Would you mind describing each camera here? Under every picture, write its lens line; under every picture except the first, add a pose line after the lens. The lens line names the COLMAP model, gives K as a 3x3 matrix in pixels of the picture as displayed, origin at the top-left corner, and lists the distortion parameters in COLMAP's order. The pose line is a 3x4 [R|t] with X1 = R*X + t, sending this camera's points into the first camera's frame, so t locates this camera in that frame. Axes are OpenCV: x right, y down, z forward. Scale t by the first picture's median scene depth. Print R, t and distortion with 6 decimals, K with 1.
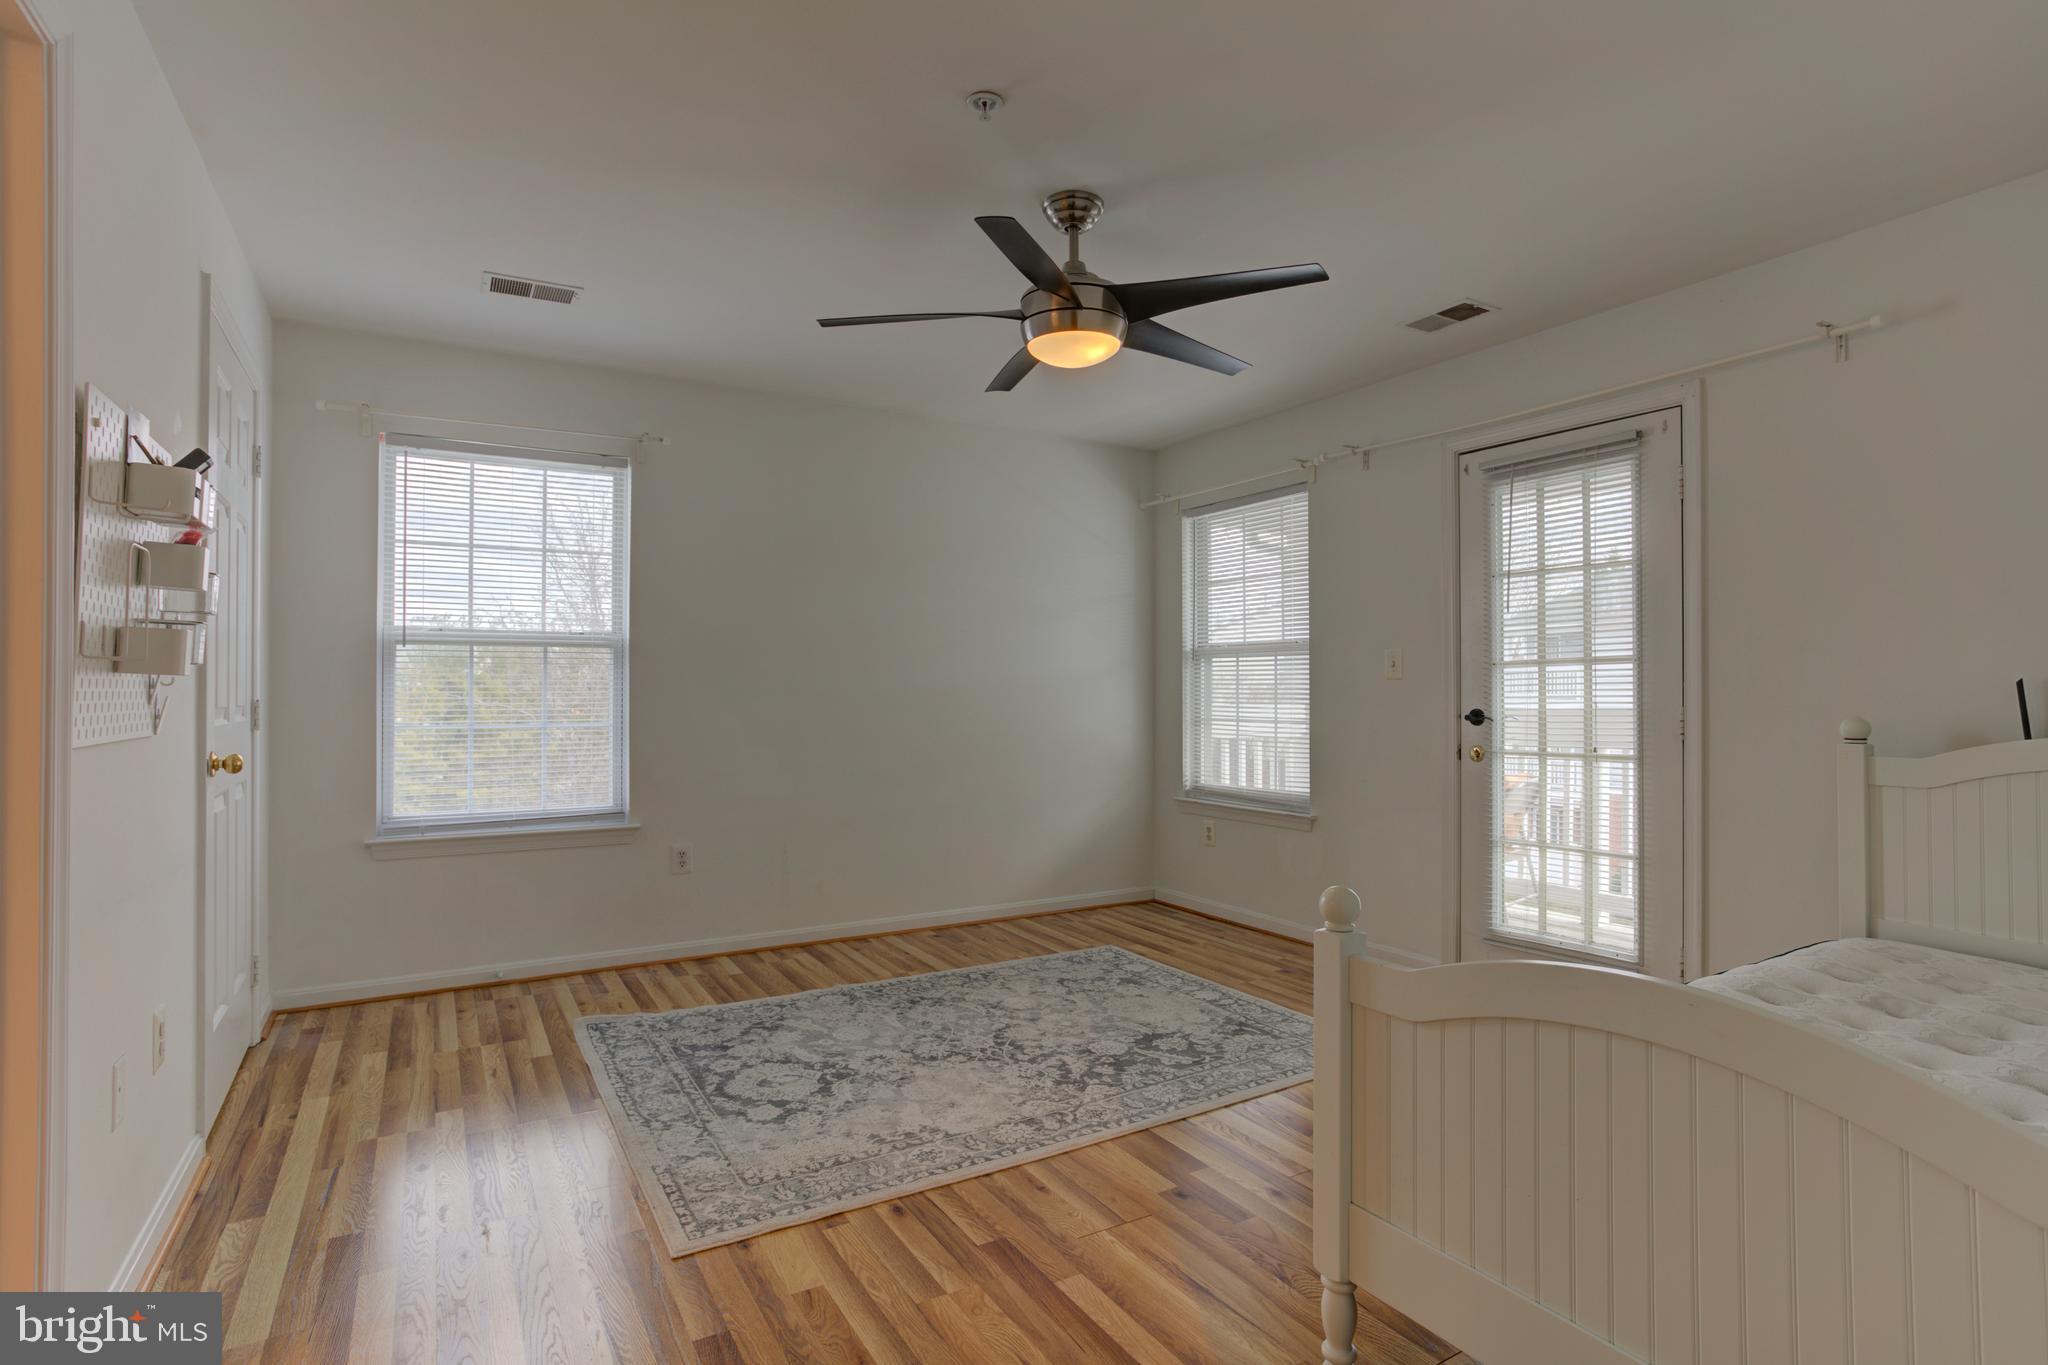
lens RADIAL K [[1017.3, 0, 1052.8], [0, 1017.3, 680.5], [0, 0, 1]] dist [-0.030298, 0.011563]
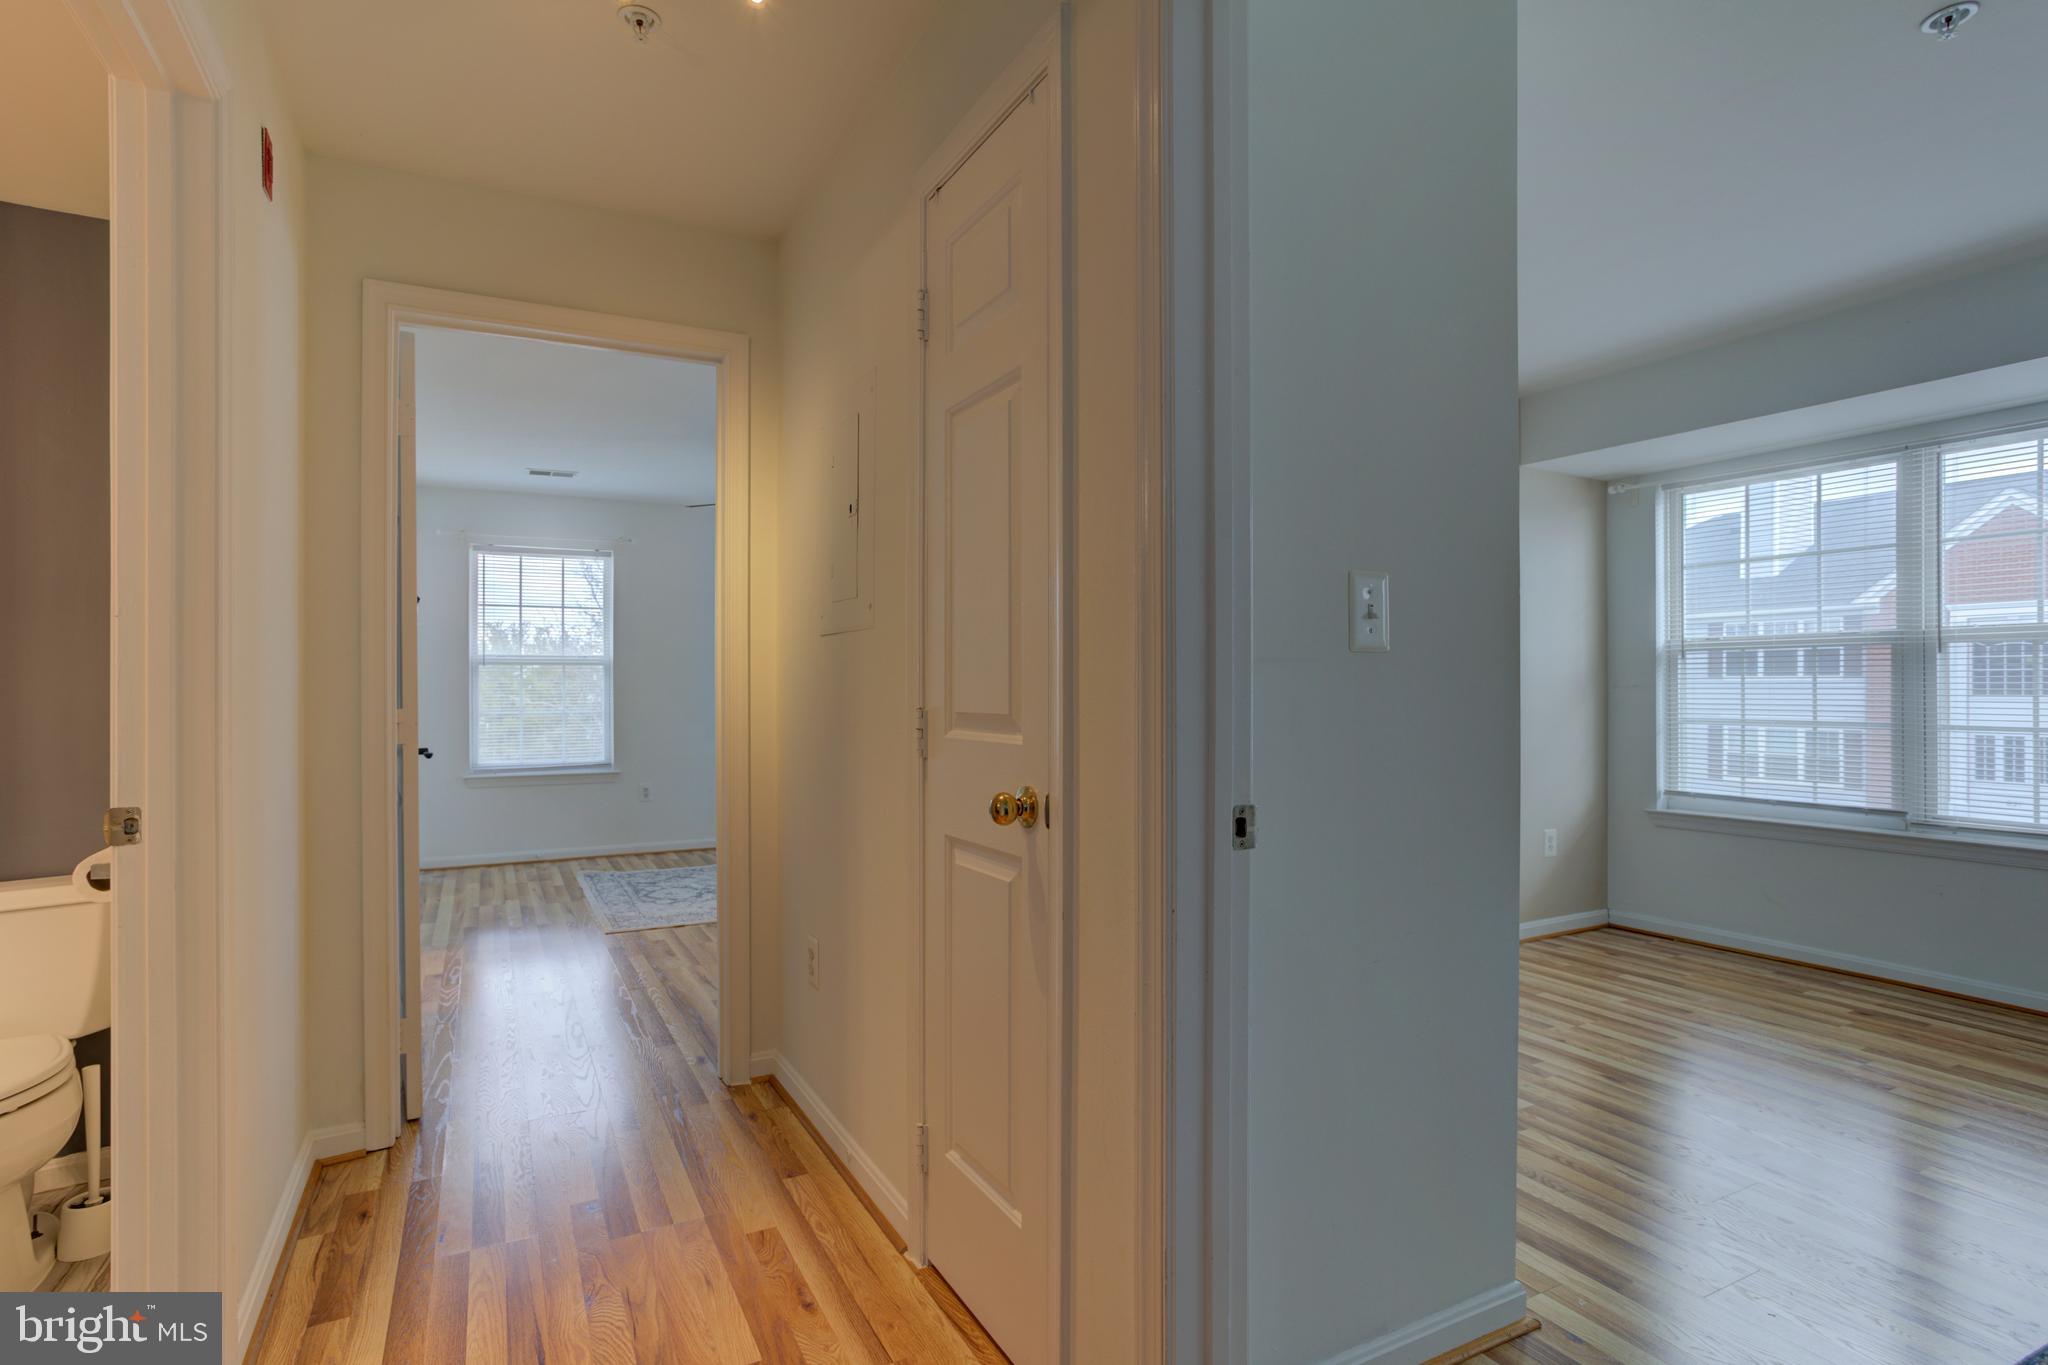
lens RADIAL K [[1017.3, 0, 1024.6], [0, 1017.3, 694.7], [0, 0, 1]] dist [-0.030298, 0.011563]
pose [[0.998017, -0.002927, -0.062882, 0.154723], [0.003554, 0.999945, 0.009861, 0.000591], [0.062850, -0.010065, 0.997972, -0.266018]]
